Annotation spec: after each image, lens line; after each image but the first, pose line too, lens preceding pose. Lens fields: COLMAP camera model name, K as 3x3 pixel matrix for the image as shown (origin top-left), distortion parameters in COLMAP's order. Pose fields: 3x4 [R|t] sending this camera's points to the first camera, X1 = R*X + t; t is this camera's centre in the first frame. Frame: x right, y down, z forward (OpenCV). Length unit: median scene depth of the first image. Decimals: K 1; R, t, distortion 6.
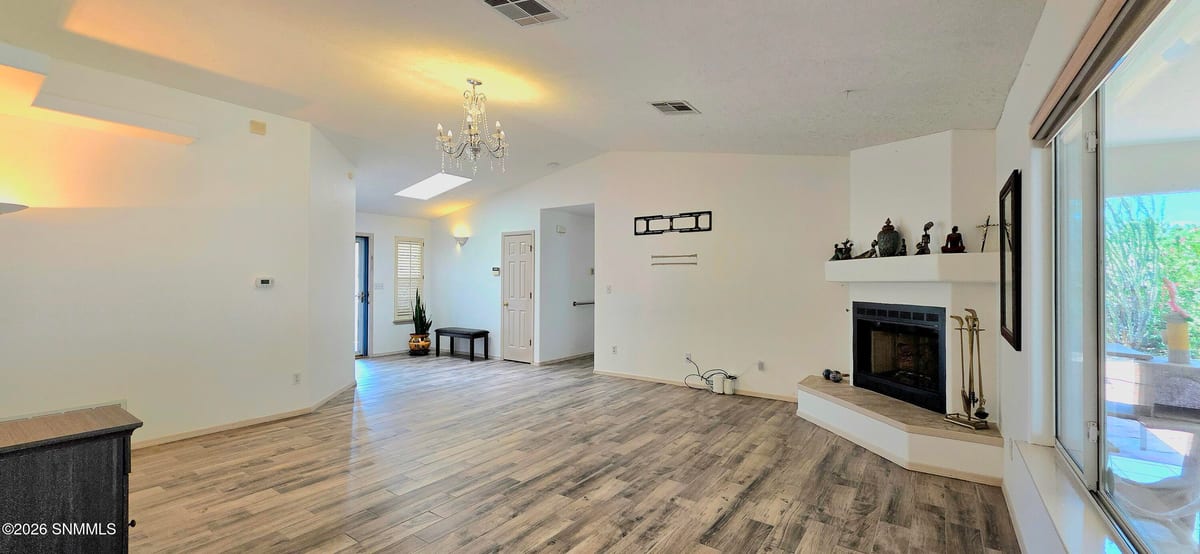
lens RADIAL K [[454.8, 0, 595.3], [0, 454.8, 277.8], [0, 0, 1]] dist [0.004108, 0.000582]
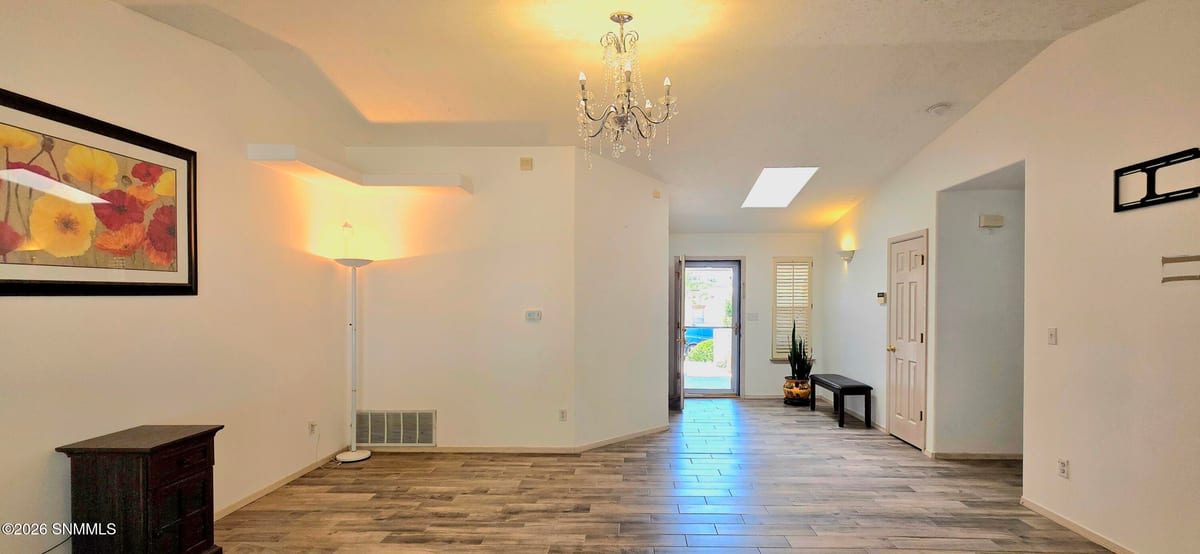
lens RADIAL K [[492.4, 0, 656.9], [0, 492.4, 306.4], [0, 0, 1]] dist [0.004601, -0.000594]
pose [[0.581976, 0.004055, -0.813196, 0.271187], [0.003613, 0.999965, 0.007572, -0.014007], [0.813198, -0.007345, 0.581941, 0.490958]]
